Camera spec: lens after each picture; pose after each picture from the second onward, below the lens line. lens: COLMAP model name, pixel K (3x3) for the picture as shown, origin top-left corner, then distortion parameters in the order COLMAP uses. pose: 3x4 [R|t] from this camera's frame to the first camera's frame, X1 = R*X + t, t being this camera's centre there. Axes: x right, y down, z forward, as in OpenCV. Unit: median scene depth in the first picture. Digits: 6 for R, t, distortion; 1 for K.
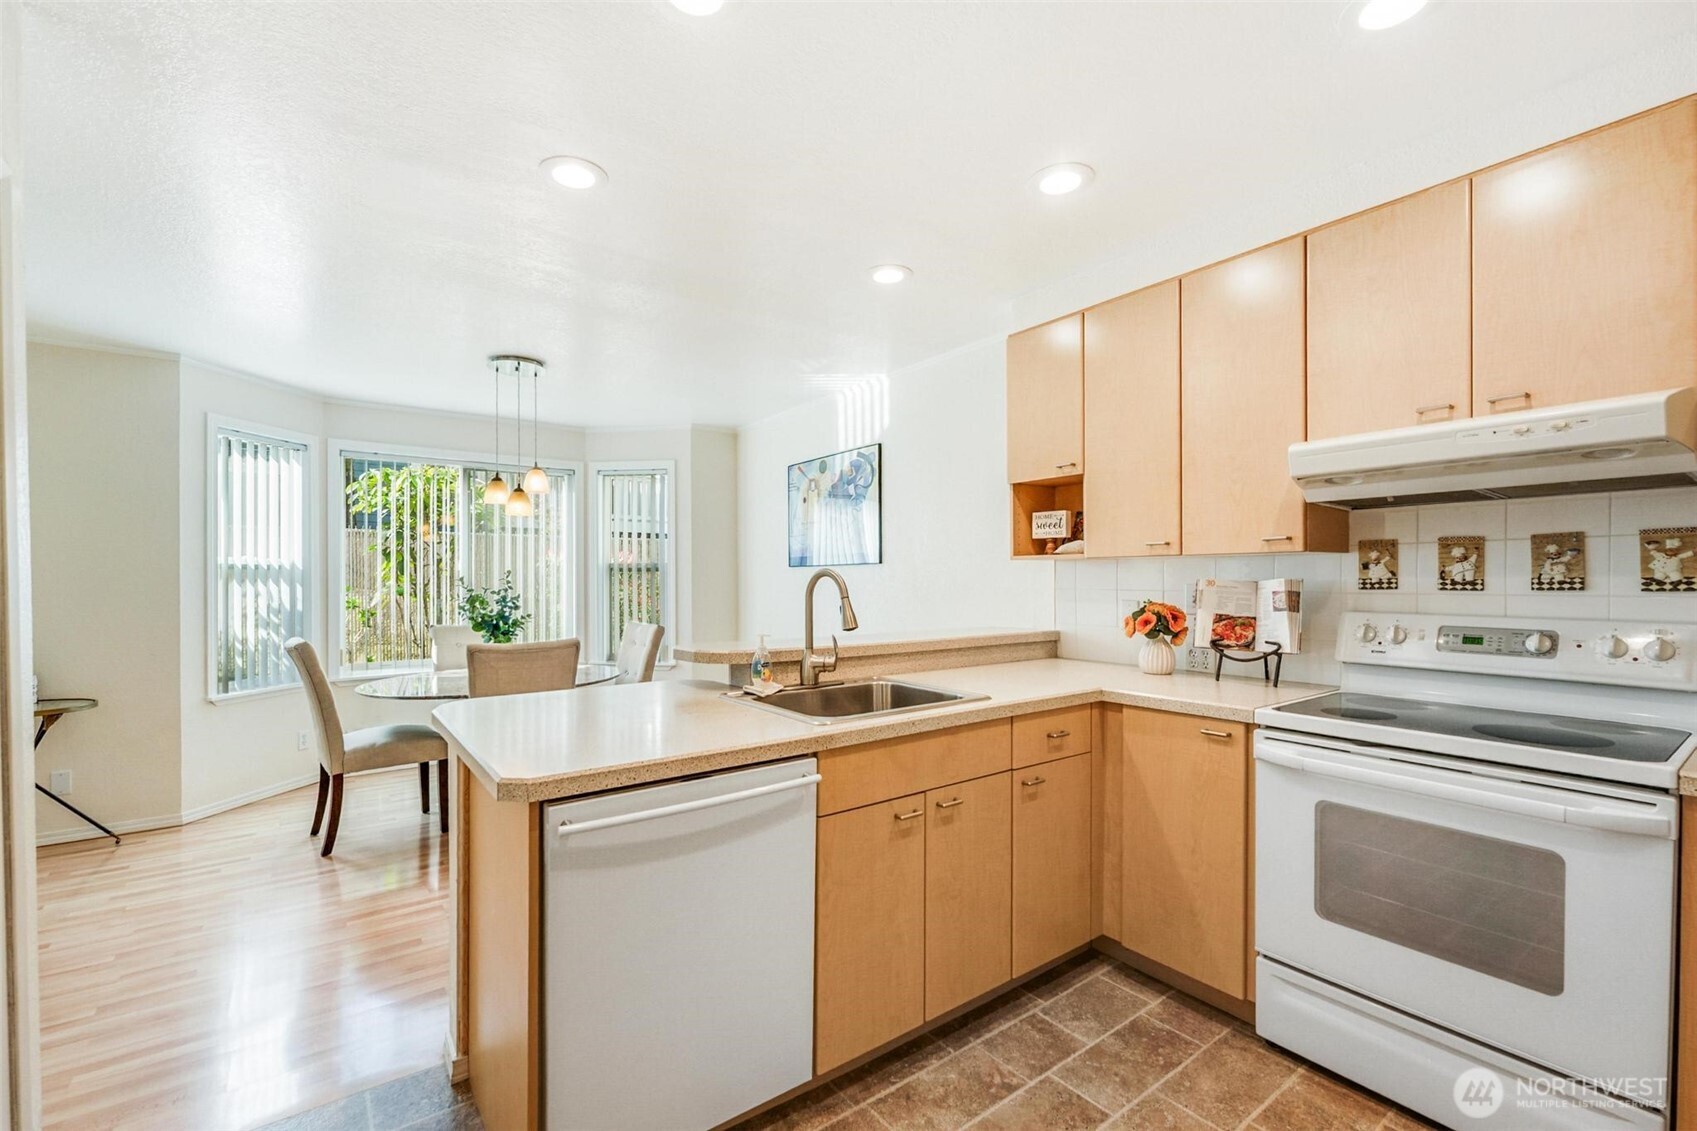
lens RADIAL K [[733.6, 0, 854.8], [0, 733.6, 580.3], [0, 0, 1]] dist [0.033210, 0.000096]
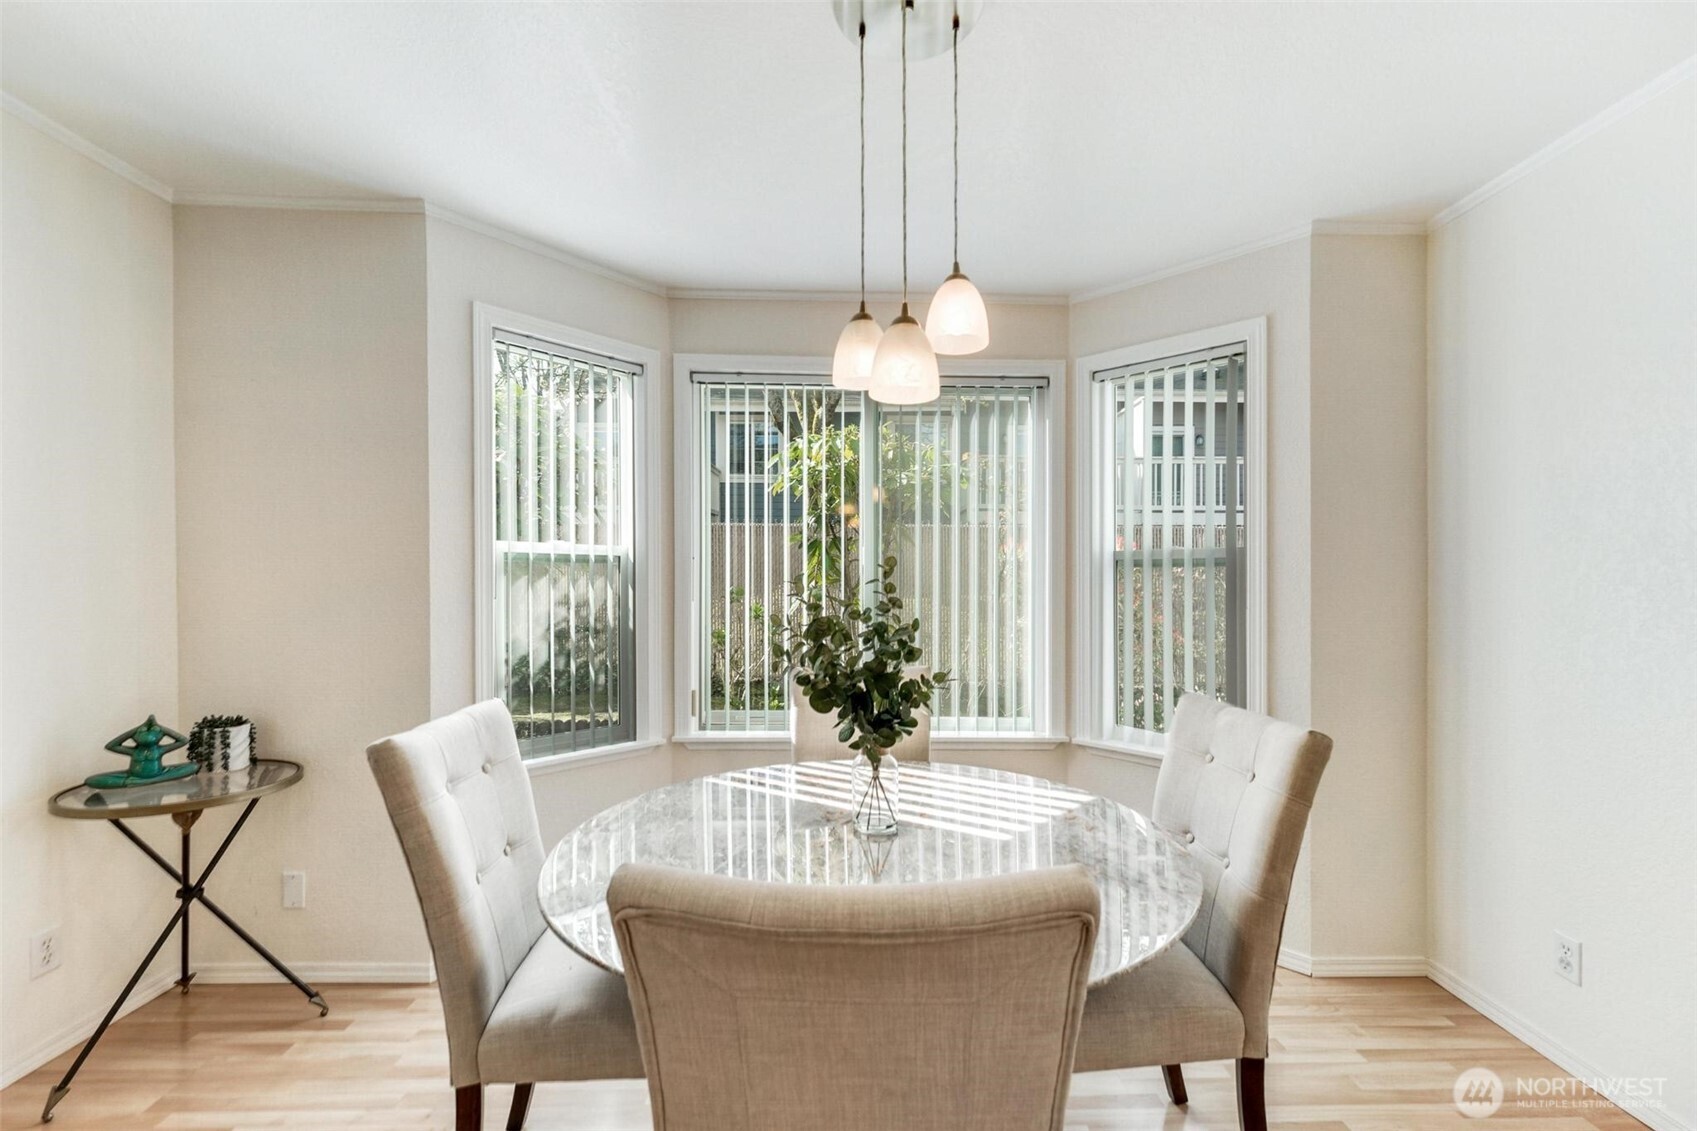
lens RADIAL K [[694.5, 0, 851.5], [0, 694.5, 587.3], [0, 0, 1]] dist [-0.008447, 0.000090]
pose [[0.810281, 0.013664, -0.585882, -0.276859], [-0.007050, 0.999883, 0.013569, -0.003534], [0.585999, -0.006864, 0.810283, 0.705907]]
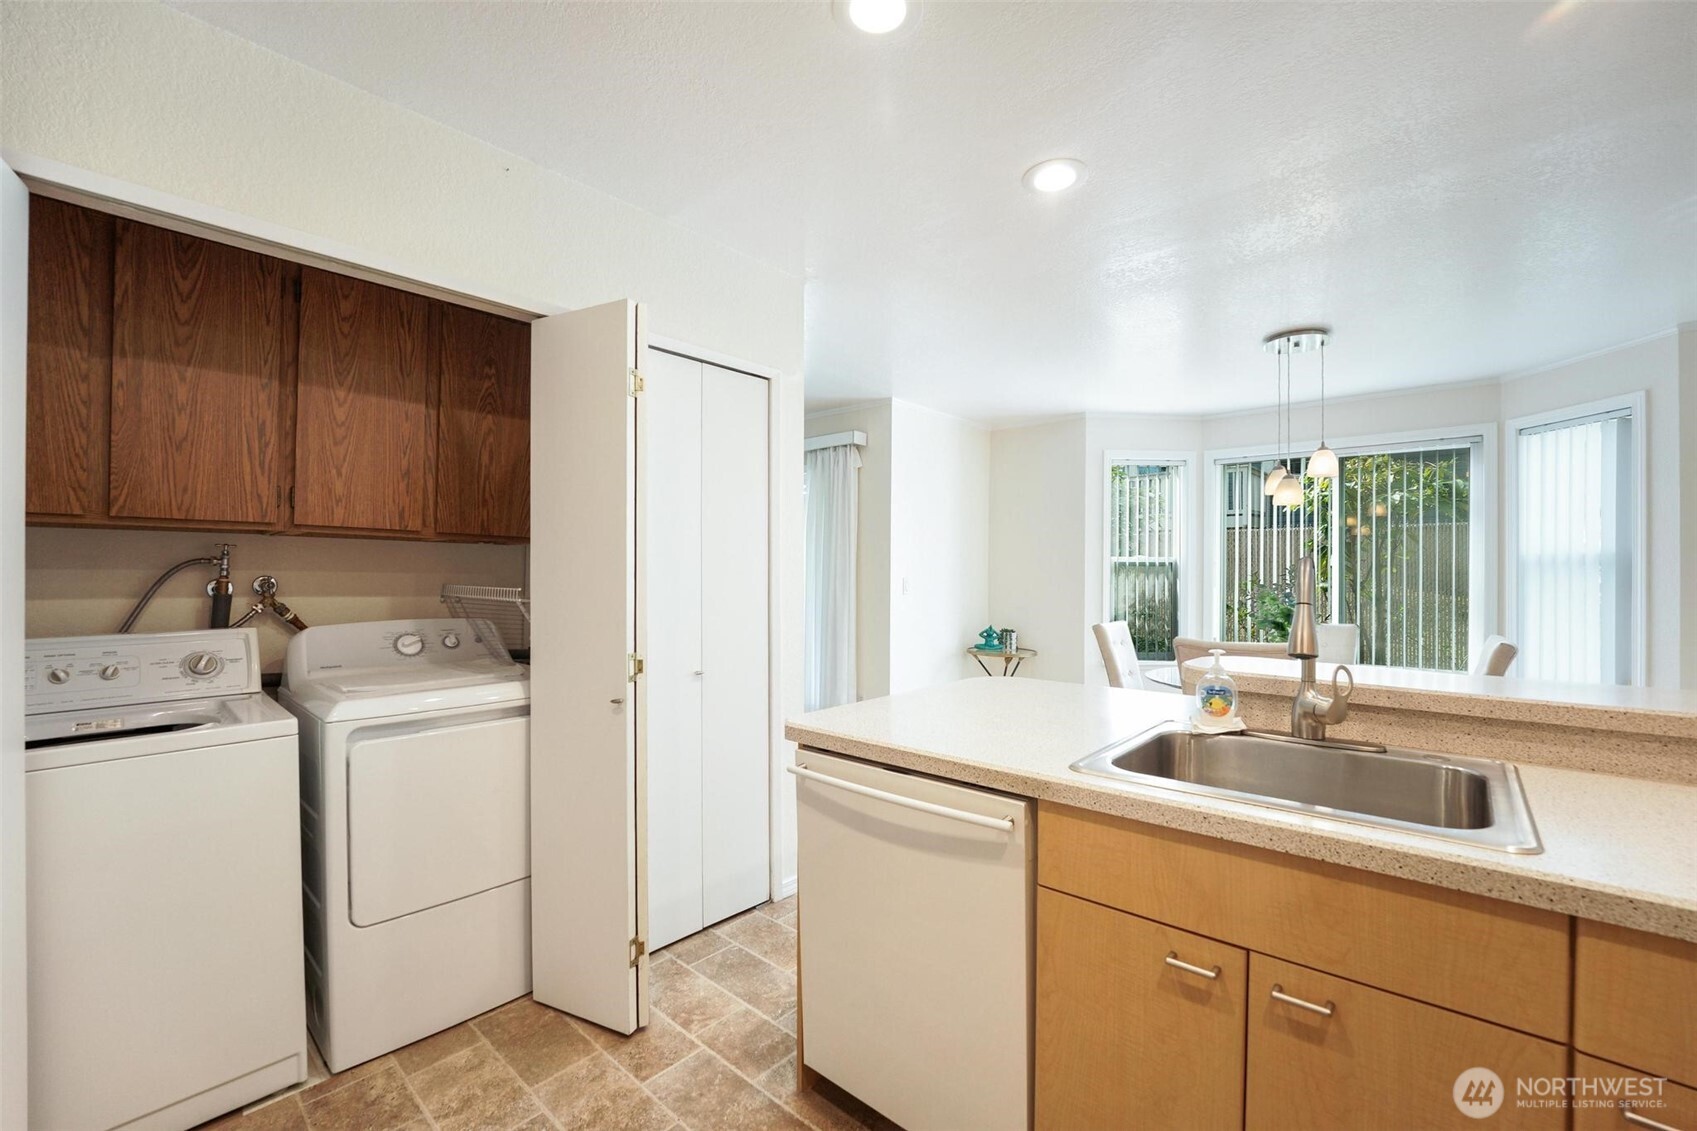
lens RADIAL K [[694.5, 0, 851.5], [0, 694.5, 587.3], [0, 0, 1]] dist [-0.008447, 0.000090]
pose [[0.204004, 0.020083, -0.978764, 0.264754], [-0.005898, 0.999797, 0.019285, 0.001226], [0.978952, 0.001838, 0.204081, 0.290597]]
